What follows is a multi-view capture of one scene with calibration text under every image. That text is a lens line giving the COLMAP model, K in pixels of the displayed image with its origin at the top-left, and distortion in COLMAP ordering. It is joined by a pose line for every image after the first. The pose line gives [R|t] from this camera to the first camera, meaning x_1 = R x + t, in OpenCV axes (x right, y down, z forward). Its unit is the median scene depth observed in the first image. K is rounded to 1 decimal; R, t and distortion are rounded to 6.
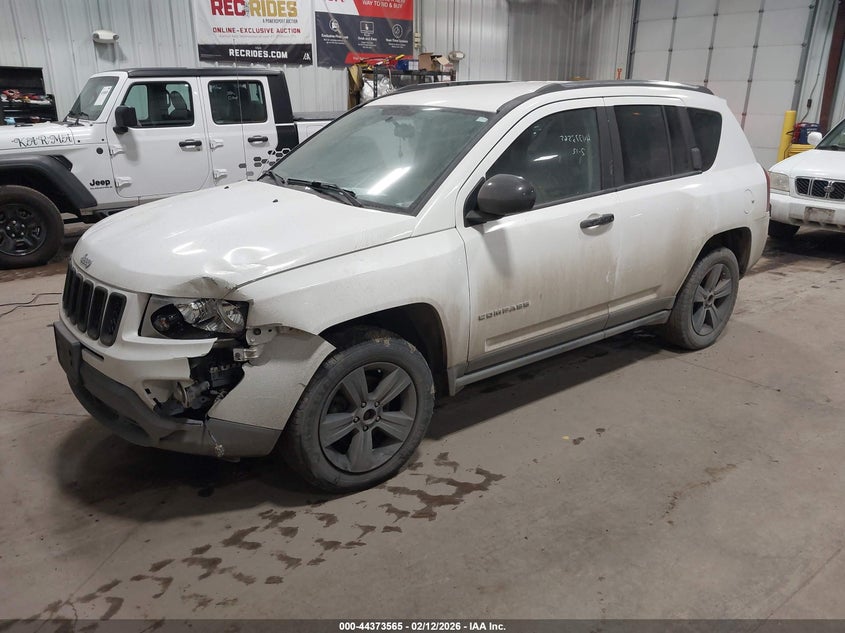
lens RADIAL K [[631.2, 0, 430.9], [0, 631.2, 318.1], [0, 0, 1]] dist [0.011060, -0.004021]
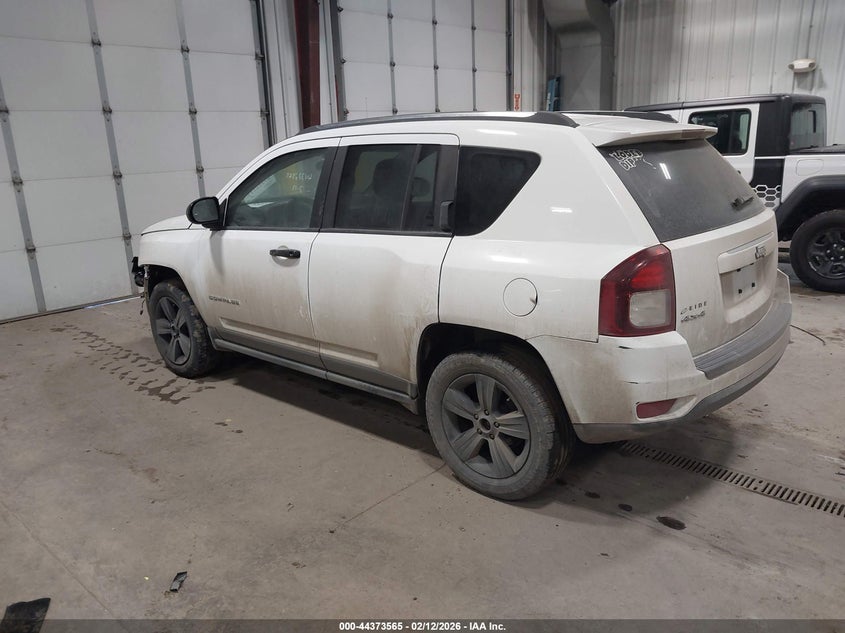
lens RADIAL K [[642.1, 0, 422.5], [0, 642.1, 316.5], [0, 0, 1]] dist [0.000651, -0.001610]
pose [[0.210114, 0.255086, -0.943813, 1.376582], [-0.294174, 0.937122, 0.187788, -0.328909], [0.932370, 0.238188, 0.271942, 0.957968]]
